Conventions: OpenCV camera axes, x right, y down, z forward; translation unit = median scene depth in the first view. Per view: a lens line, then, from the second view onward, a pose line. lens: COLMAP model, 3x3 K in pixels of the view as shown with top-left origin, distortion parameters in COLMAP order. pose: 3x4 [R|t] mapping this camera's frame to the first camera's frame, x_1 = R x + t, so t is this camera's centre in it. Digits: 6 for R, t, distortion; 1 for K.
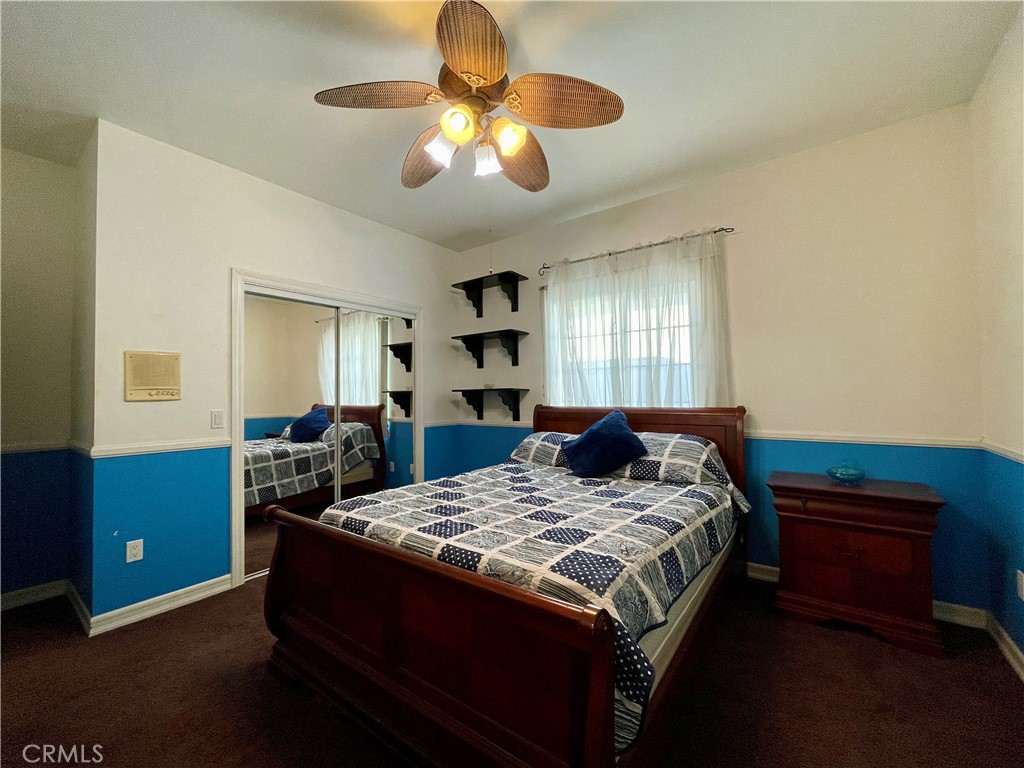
lens RADIAL K [[413.8, 0, 512.0], [0, 413.8, 384.0], [0, 0, 1]] dist [-0.002375, -0.000071]
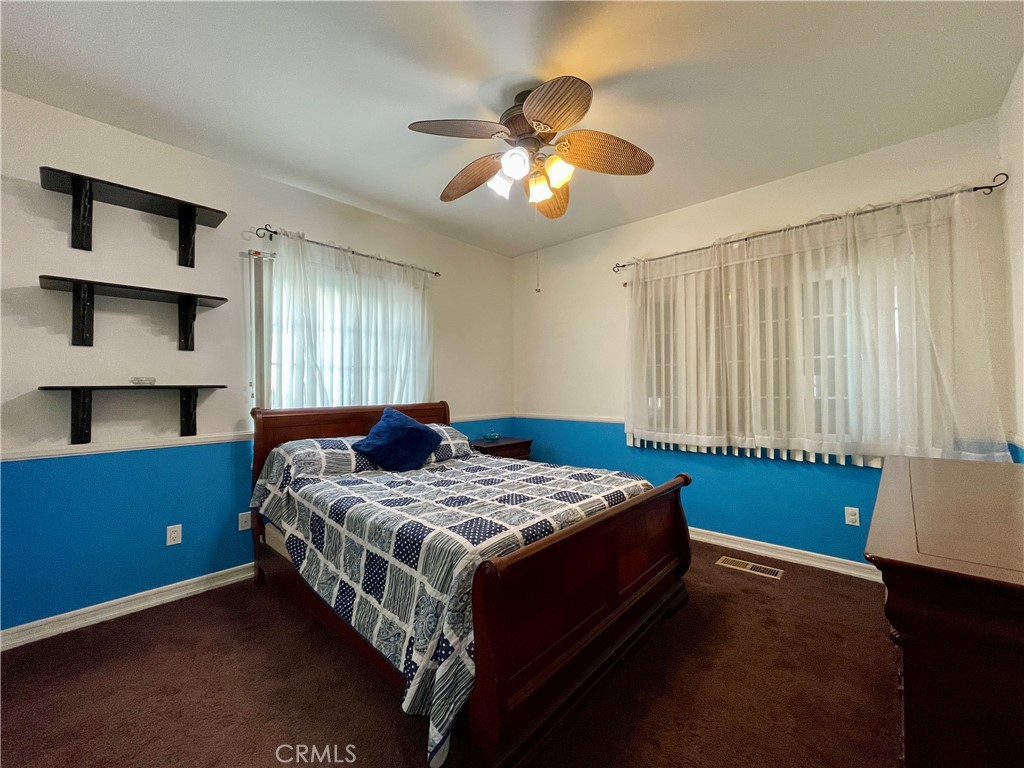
lens RADIAL K [[413.8, 0, 512.0], [0, 413.8, 384.0], [0, 0, 1]] dist [-0.002375, -0.000071]
pose [[0.109881, 0.025599, 0.993615, -0.803372], [-0.008998, 0.999653, -0.024759, 0.027569], [-0.993904, -0.006220, 0.110073, 0.595329]]
